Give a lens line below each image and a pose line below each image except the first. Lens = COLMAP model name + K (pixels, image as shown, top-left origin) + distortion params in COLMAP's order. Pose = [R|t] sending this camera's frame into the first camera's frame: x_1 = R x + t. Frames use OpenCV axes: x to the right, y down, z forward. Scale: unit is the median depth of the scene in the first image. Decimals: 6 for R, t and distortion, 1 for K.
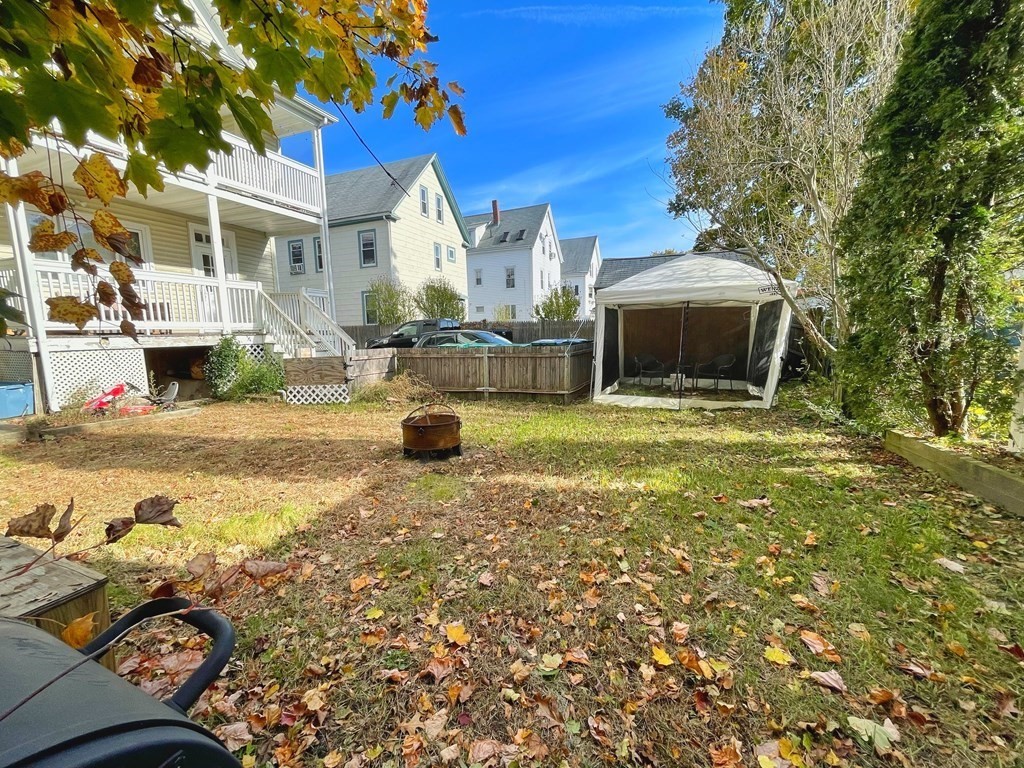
lens RADIAL K [[411.7, 0, 511.1], [0, 411.7, 387.6], [0, 0, 1]] dist [-0.000719, -0.001459]
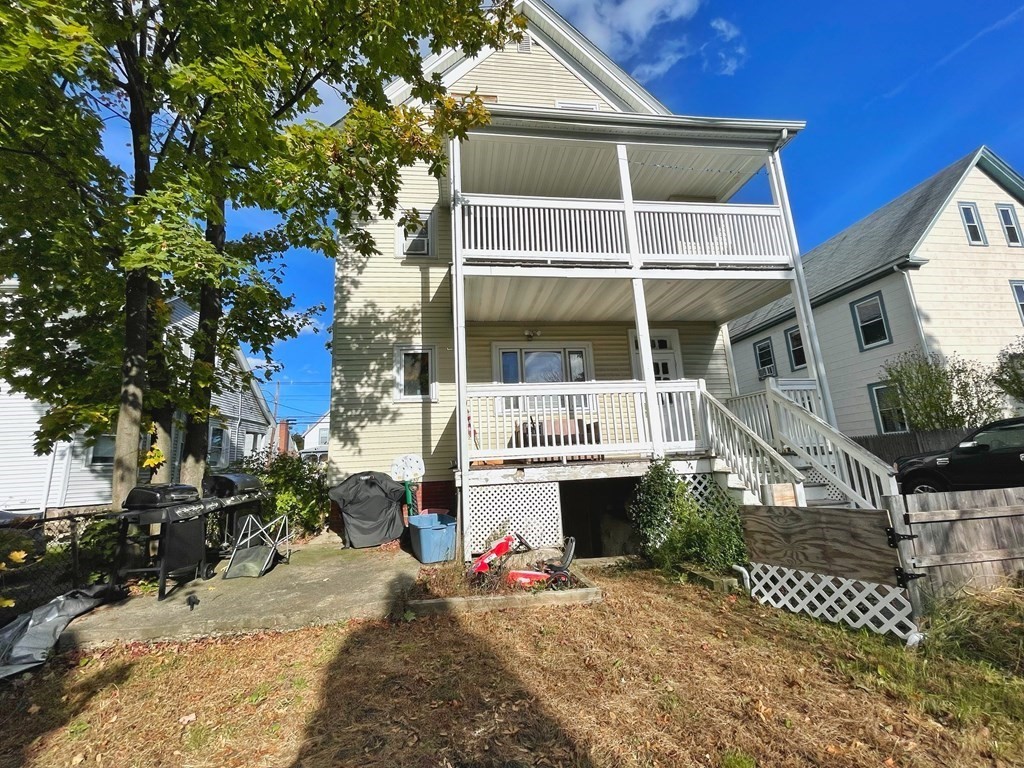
lens RADIAL K [[411.7, 0, 511.8], [0, 411.7, 379.7], [0, 0, 1]] dist [-0.000719, -0.001459]
pose [[0.504151, -0.181388, -0.844352, -0.202573], [-0.077261, 0.964301, -0.253288, -0.062066], [0.860153, 0.192930, 0.472139, 0.421116]]
